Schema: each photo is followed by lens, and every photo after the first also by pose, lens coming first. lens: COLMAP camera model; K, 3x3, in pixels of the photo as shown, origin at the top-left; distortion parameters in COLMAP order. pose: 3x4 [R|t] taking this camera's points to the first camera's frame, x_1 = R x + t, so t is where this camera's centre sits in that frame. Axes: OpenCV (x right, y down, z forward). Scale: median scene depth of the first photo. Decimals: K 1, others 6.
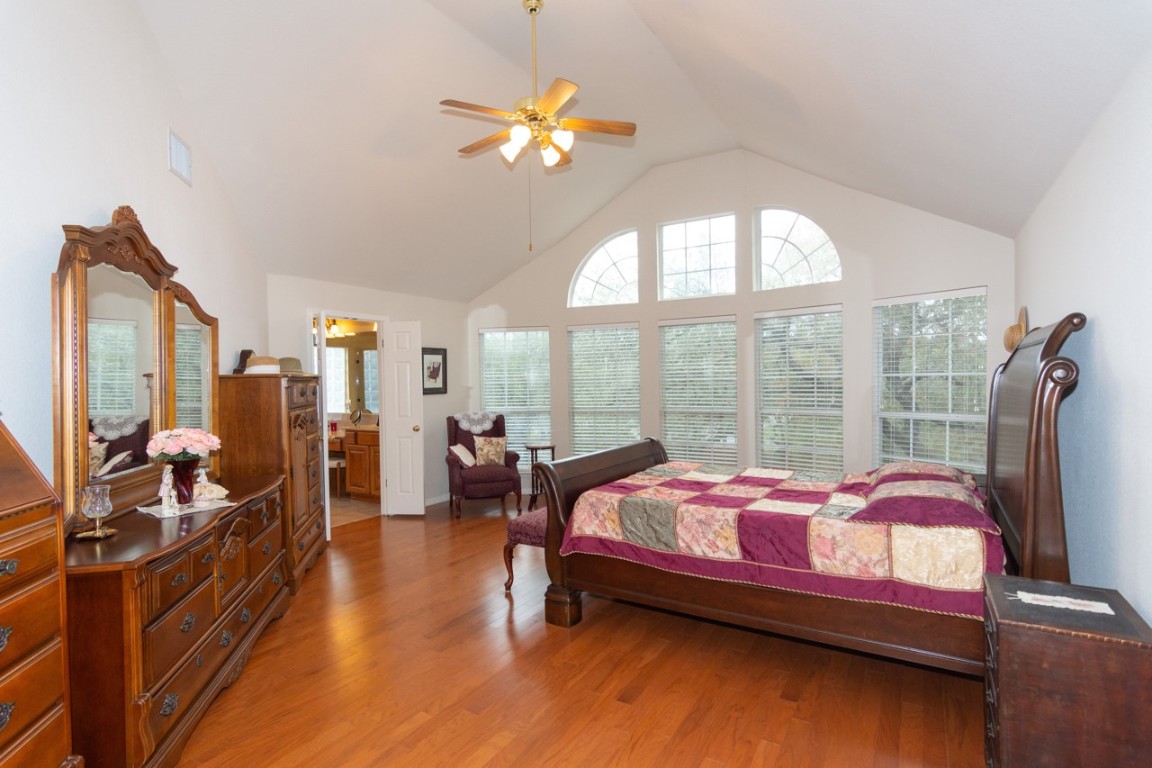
lens RADIAL K [[568.3, 0, 575.4], [0, 568.3, 386.2], [0, 0, 1]] dist [-0.002296, 0.003341]
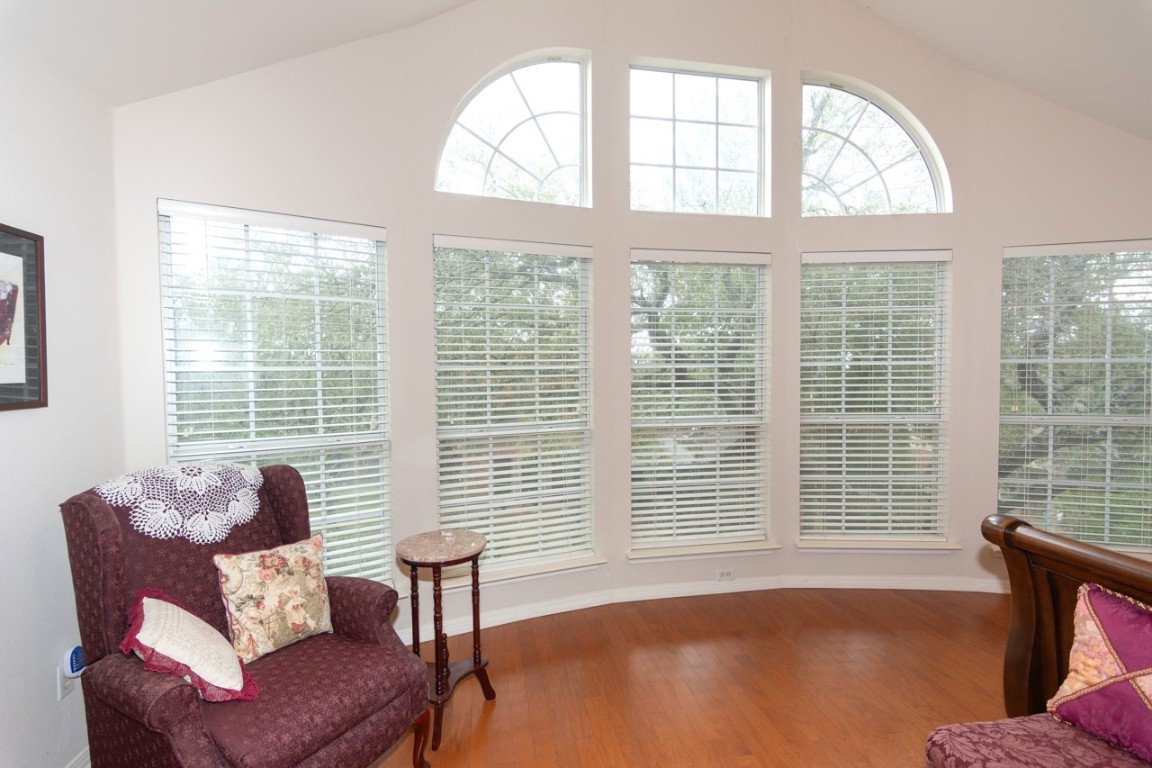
lens RADIAL K [[568.3, 0, 577.1], [0, 568.3, 379.3], [0, 0, 1]] dist [-0.002296, 0.003341]
pose [[0.738438, 0.003121, 0.674315, -0.231631], [0.004088, 0.999950, -0.009105, 0.004688], [-0.674309, 0.009480, 0.738388, 0.666970]]
